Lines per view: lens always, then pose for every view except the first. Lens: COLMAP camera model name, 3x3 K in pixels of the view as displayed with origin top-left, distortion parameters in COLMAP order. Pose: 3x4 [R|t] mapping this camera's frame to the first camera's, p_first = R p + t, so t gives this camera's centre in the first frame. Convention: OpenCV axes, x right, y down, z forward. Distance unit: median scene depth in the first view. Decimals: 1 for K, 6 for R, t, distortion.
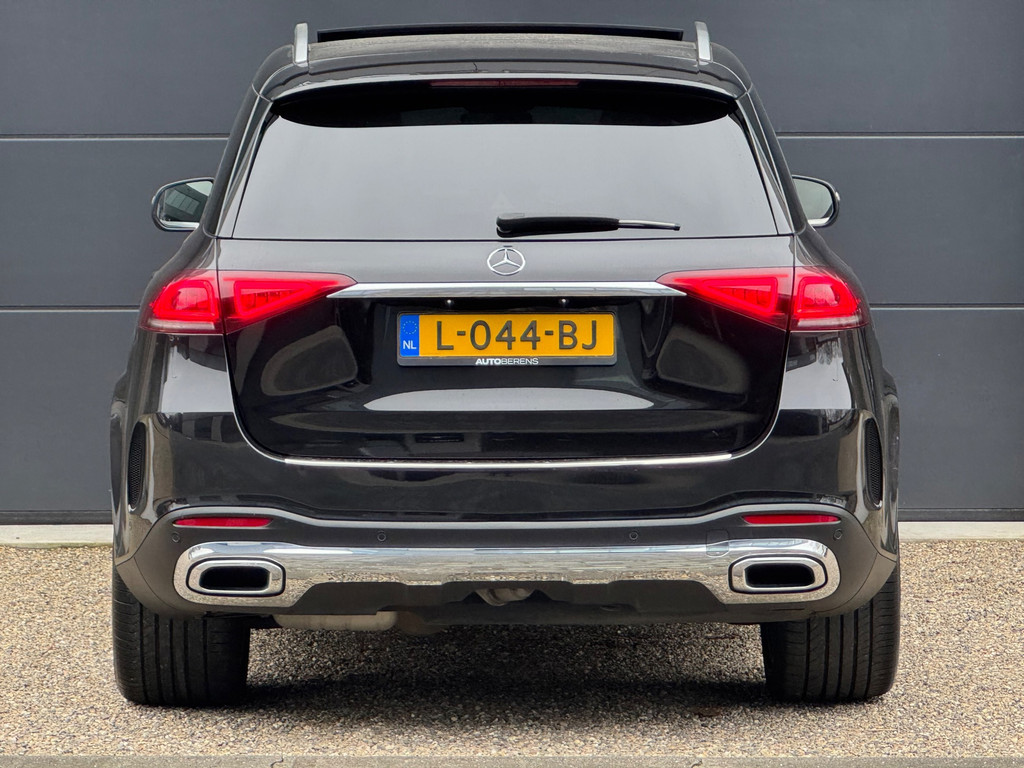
lens RADIAL K [[4011.3, 0, 462.8], [0, 4011.3, 387.3], [0, 0, 1]] dist [-1.023285, 0.000000]
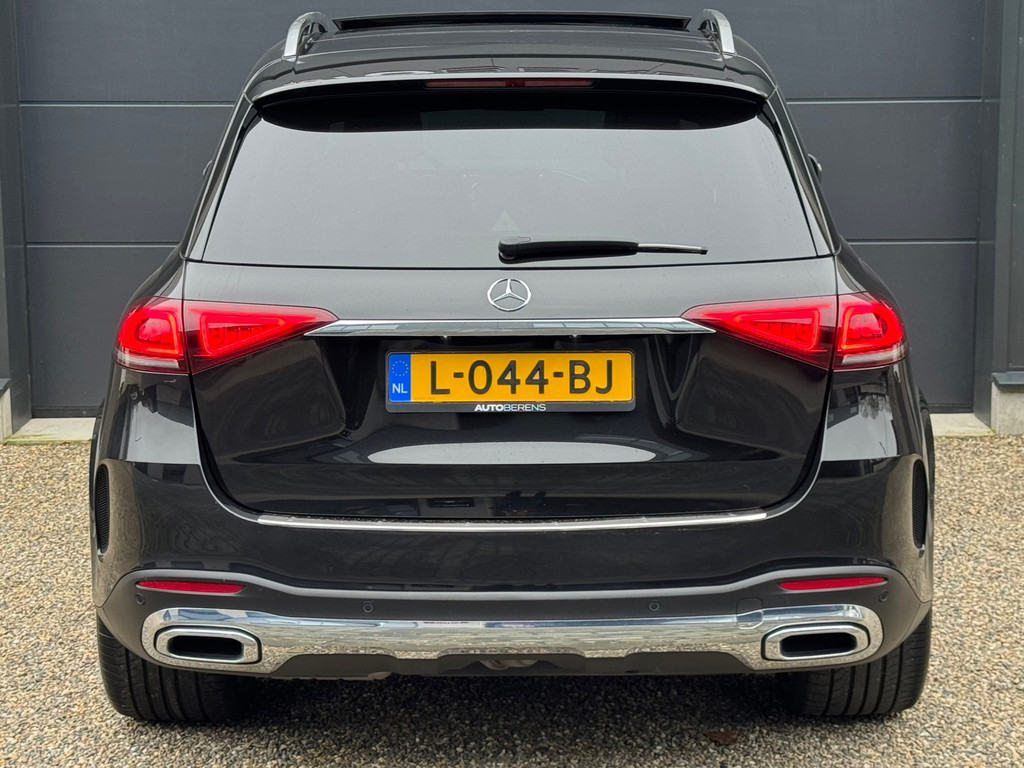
lens RADIAL K [[2015.9, 0, 522.6], [0, 2015.9, 379.0], [0, 0, 1]] dist [-0.019697, 0.000000]
pose [[0.999997, 0.000010, 0.002372, 0.012648], [-0.000227, 0.995783, 0.091741, -0.053093], [-0.002361, -0.091741, 0.995780, 0.559238]]
